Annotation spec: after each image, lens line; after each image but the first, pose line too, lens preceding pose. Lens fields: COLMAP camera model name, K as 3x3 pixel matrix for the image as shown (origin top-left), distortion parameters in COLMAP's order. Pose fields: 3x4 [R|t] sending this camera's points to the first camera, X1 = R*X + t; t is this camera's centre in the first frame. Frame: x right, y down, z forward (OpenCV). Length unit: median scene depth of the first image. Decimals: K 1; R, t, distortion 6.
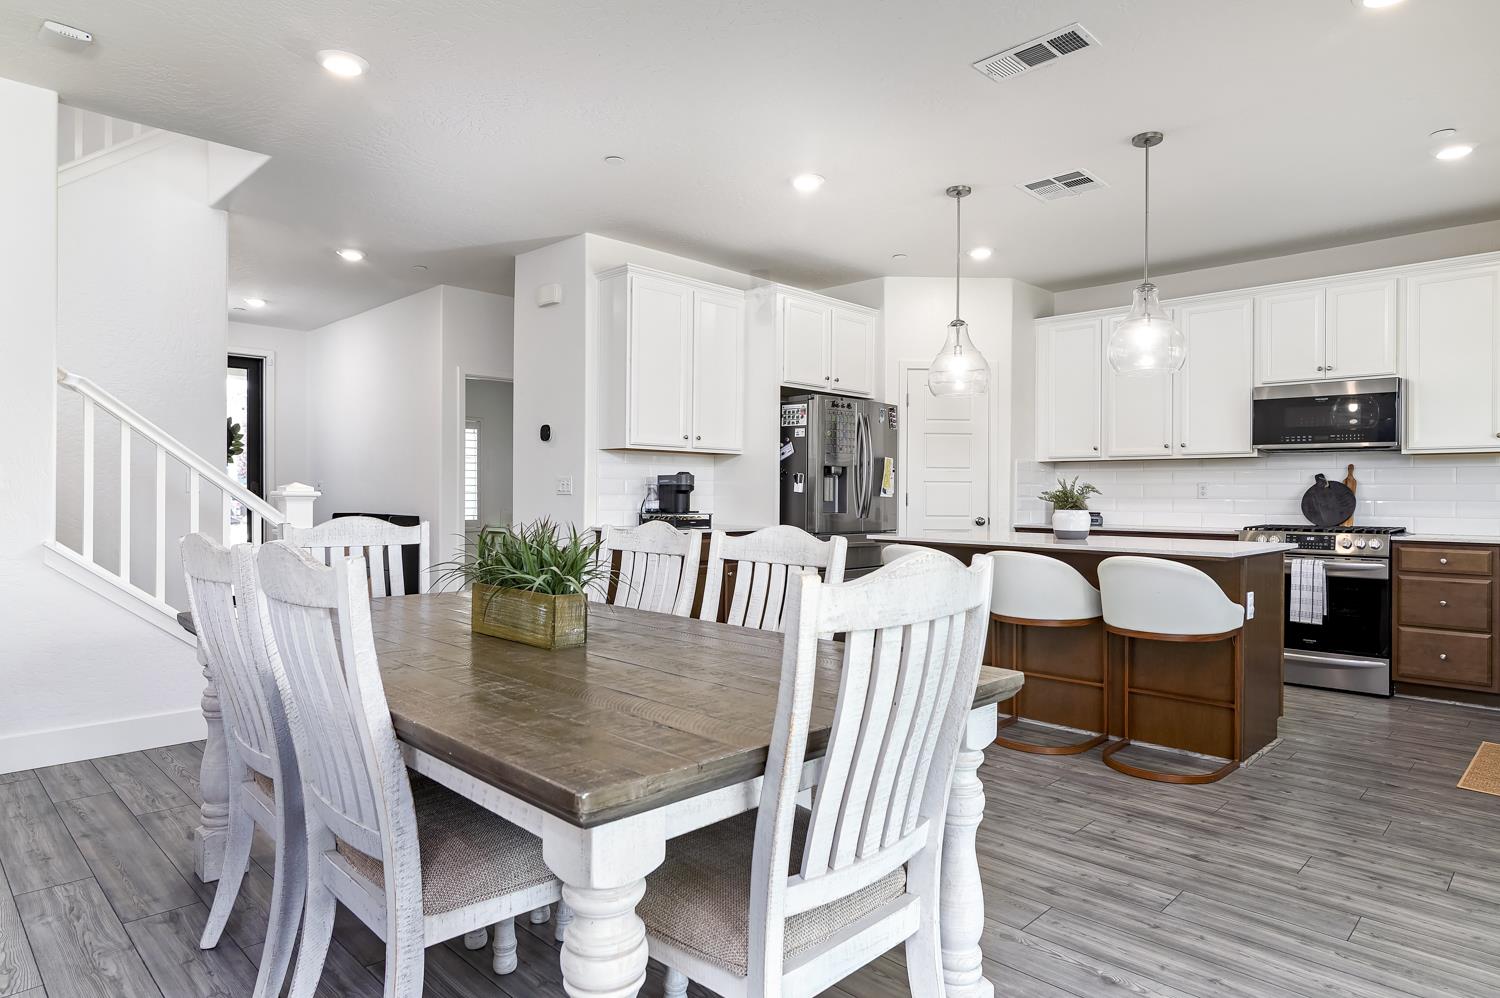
lens RADIAL K [[874.3, 0, 748.1], [0, 874.3, 490.1], [0, 0, 1]] dist [-0.000152, 0.000649]
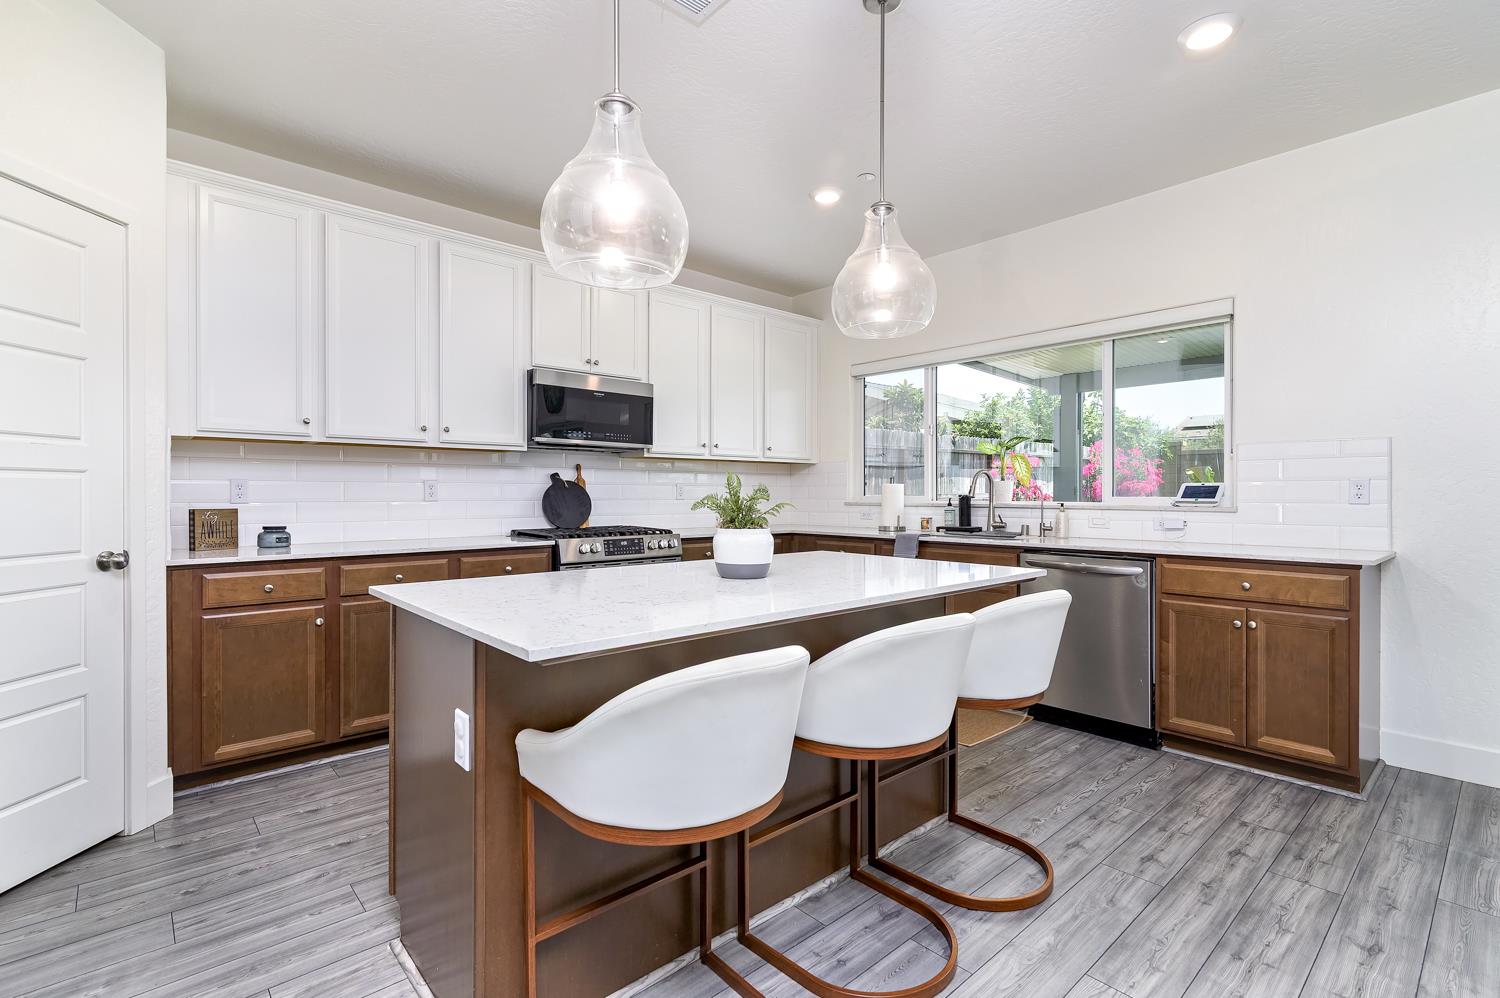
lens RADIAL K [[696.4, 0, 749.1], [0, 696.4, 505.7], [0, 0, 1]] dist [-0.001892, -0.000918]
pose [[0.063229, -0.023626, 0.997719, -0.082203], [-0.002974, 0.999711, 0.023861, -0.002120], [-0.997995, -0.004476, 0.063141, 0.818659]]
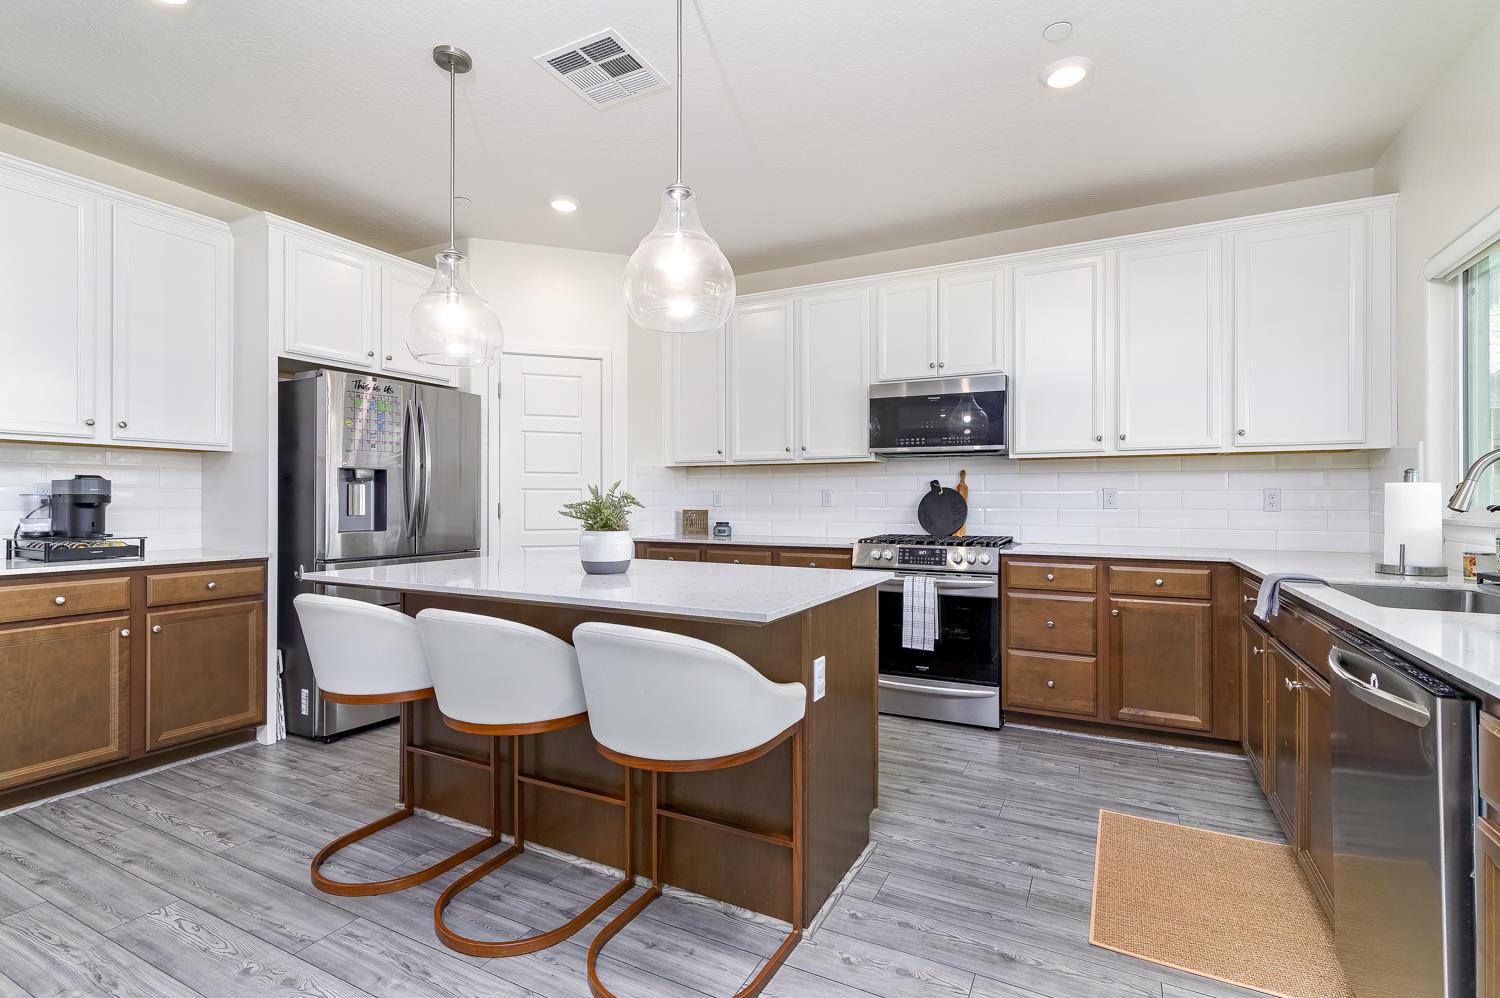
lens RADIAL K [[696.4, 0, 754.5], [0, 696.4, 495.0], [0, 0, 1]] dist [-0.001892, -0.000918]
pose [[0.955160, -0.004448, 0.296057, 0.270838], [0.004856, 0.999988, -0.000645, -0.003214], [-0.296051, 0.002054, 0.955170, 0.374645]]
